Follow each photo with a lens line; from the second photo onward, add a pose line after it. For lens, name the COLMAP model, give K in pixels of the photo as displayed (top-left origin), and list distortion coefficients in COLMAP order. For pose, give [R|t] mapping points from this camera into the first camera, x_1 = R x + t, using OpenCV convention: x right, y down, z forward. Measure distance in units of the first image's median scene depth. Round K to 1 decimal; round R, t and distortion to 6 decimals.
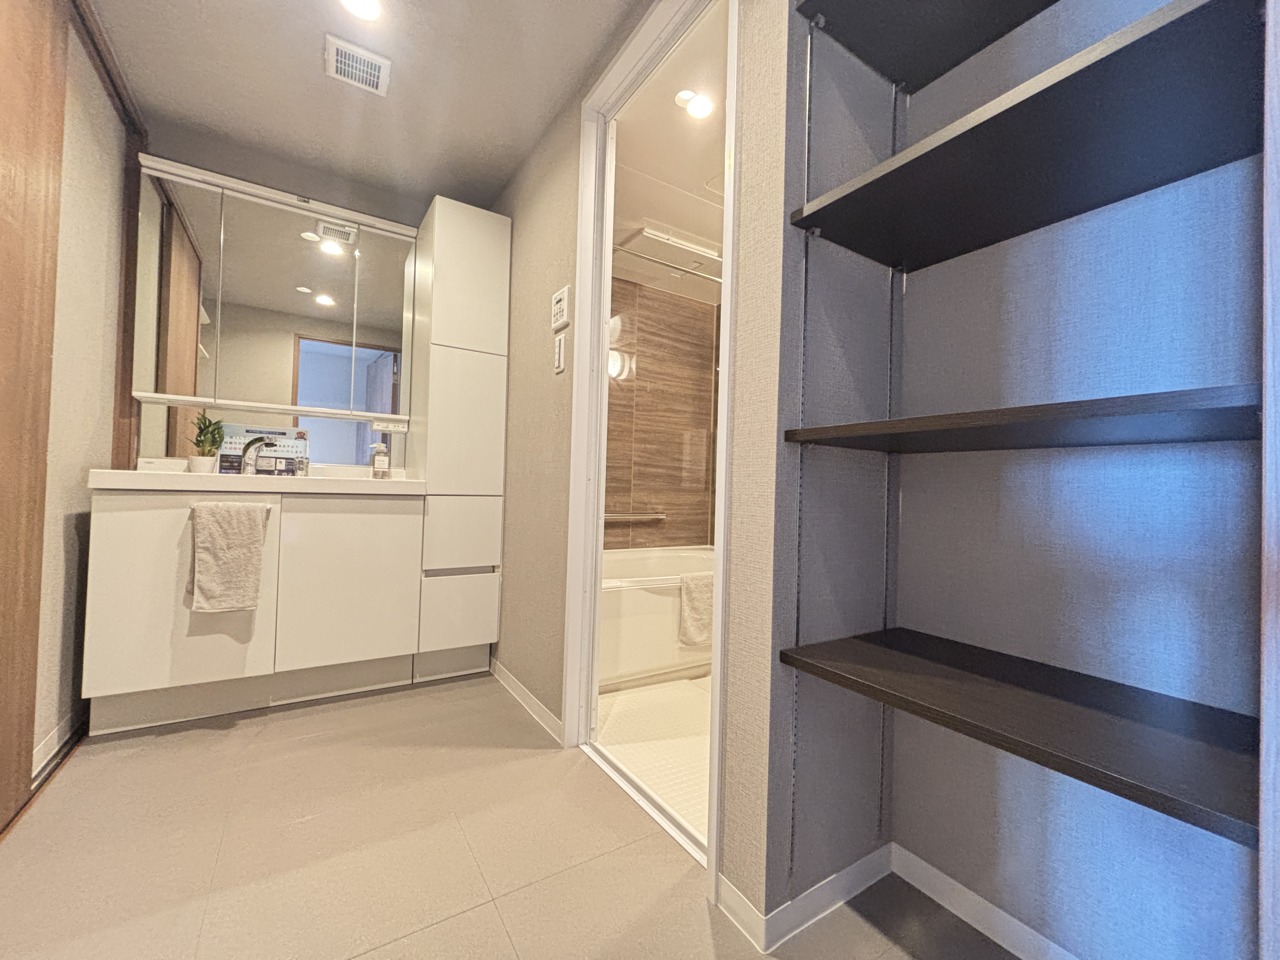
lens RADIAL K [[514.2, 0, 639.7], [0, 514.2, 475.8], [0, 0, 1]] dist [0.000707, 0.000089]
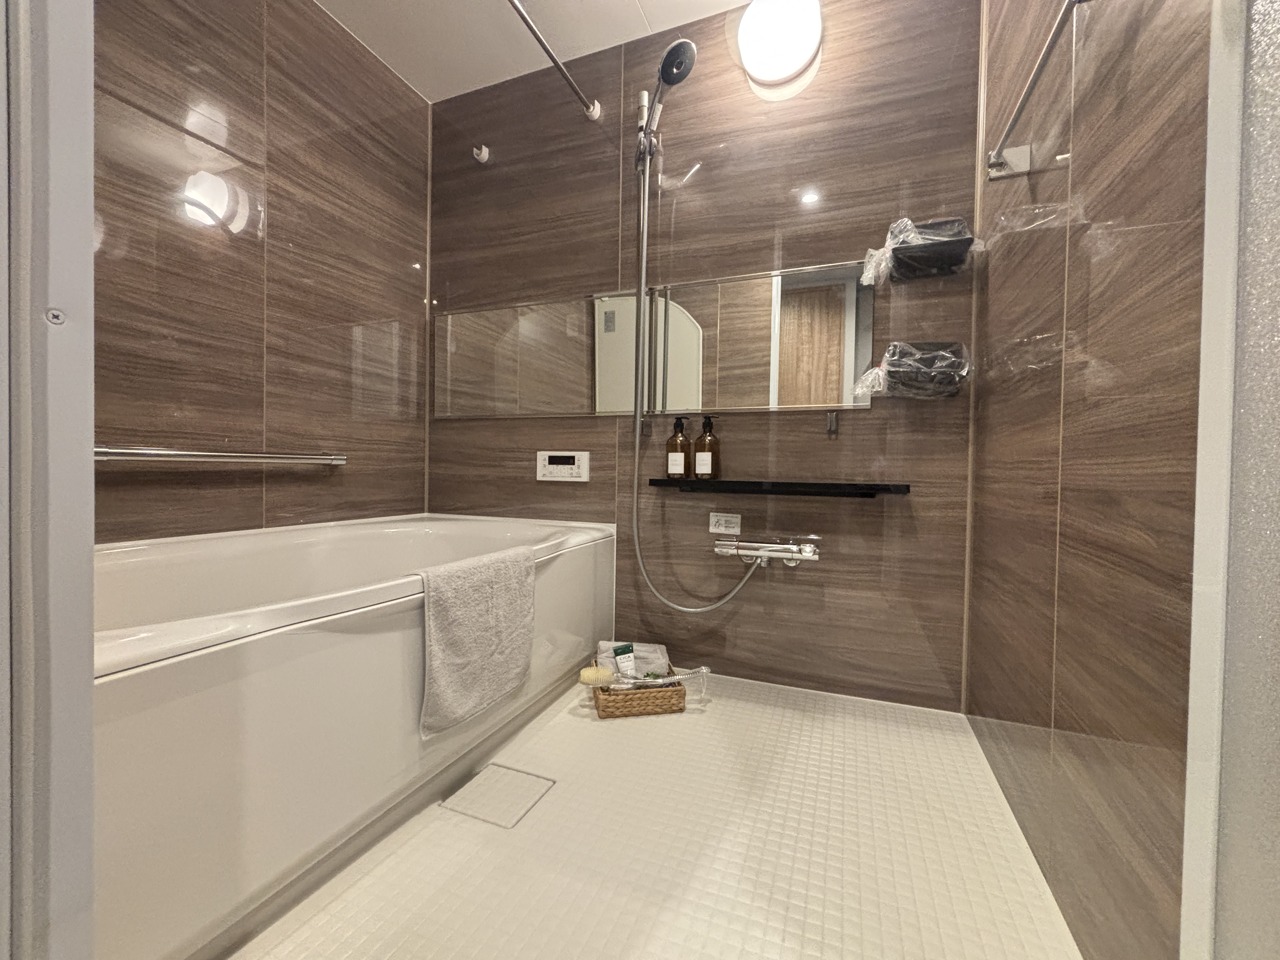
lens RADIAL K [[514.2, 0, 639.7], [0, 514.2, 475.8], [0, 0, 1]] dist [0.000707, 0.000089]
pose [[0.813166, -0.028250, 0.581346, -0.011744], [-0.001886, 0.998688, 0.051168, 0.068323], [-0.582029, -0.042705, 0.812046, 0.415498]]
